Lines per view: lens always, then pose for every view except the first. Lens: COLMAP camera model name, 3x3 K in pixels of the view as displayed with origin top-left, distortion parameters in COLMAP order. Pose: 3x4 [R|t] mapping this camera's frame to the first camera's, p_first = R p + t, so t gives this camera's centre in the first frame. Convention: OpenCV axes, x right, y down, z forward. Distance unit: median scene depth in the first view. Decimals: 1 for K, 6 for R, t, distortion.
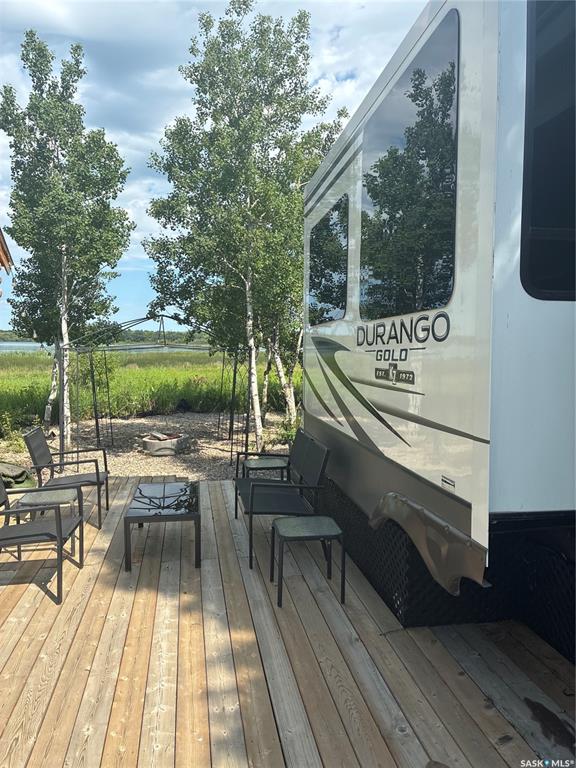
lens RADIAL K [[574.7, 0, 289.4], [0, 574.7, 378.7], [0, 0, 1]] dist [0.027487, -0.055613]
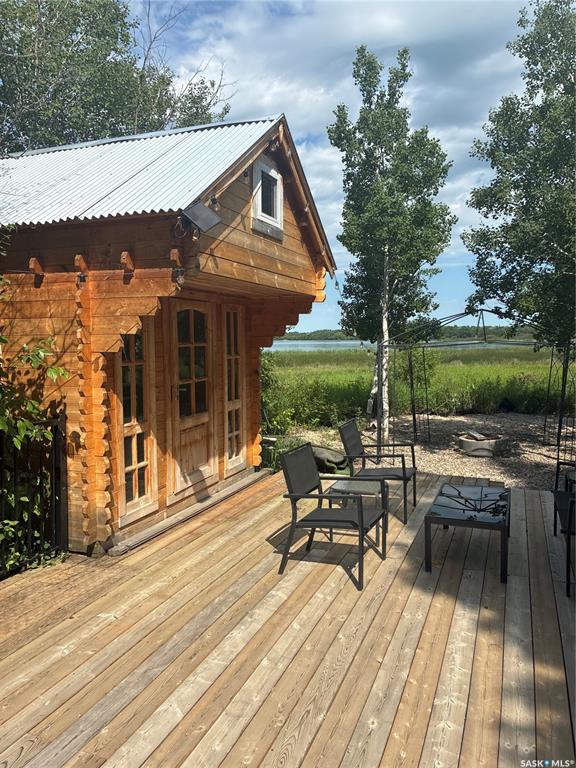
lens RADIAL K [[574.7, 0, 281.0], [0, 574.7, 380.3], [0, 0, 1]] dist [0.027487, -0.055613]
pose [[0.845928, 0.021839, -0.532849, 0.009710], [-0.017021, 0.999758, 0.013954, -0.000614], [0.533025, -0.002734, 0.846095, 0.014482]]
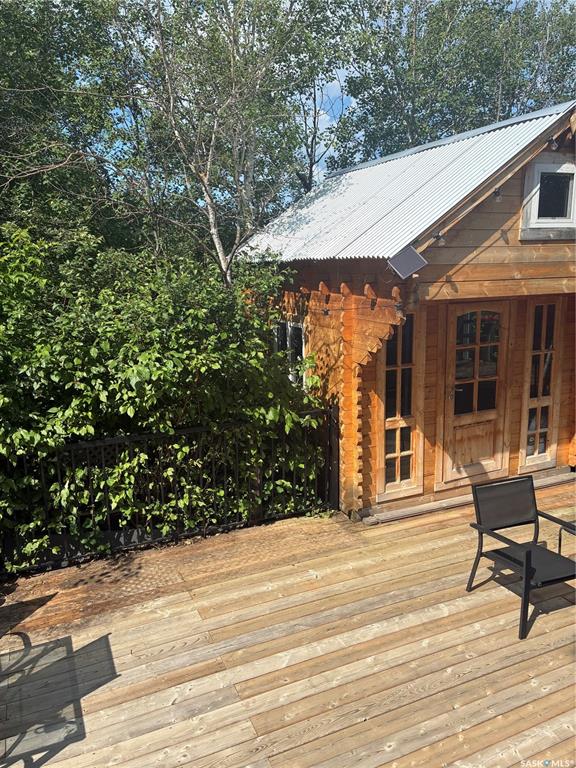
lens RADIAL K [[574.7, 0, 288.1], [0, 574.7, 381.0], [0, 0, 1]] dist [0.027487, -0.055613]
pose [[0.228000, 0.181343, -0.956625, 0.151889], [-0.035964, 0.983401, 0.177847, -0.086917], [0.972997, -0.006146, 0.230738, 0.125090]]
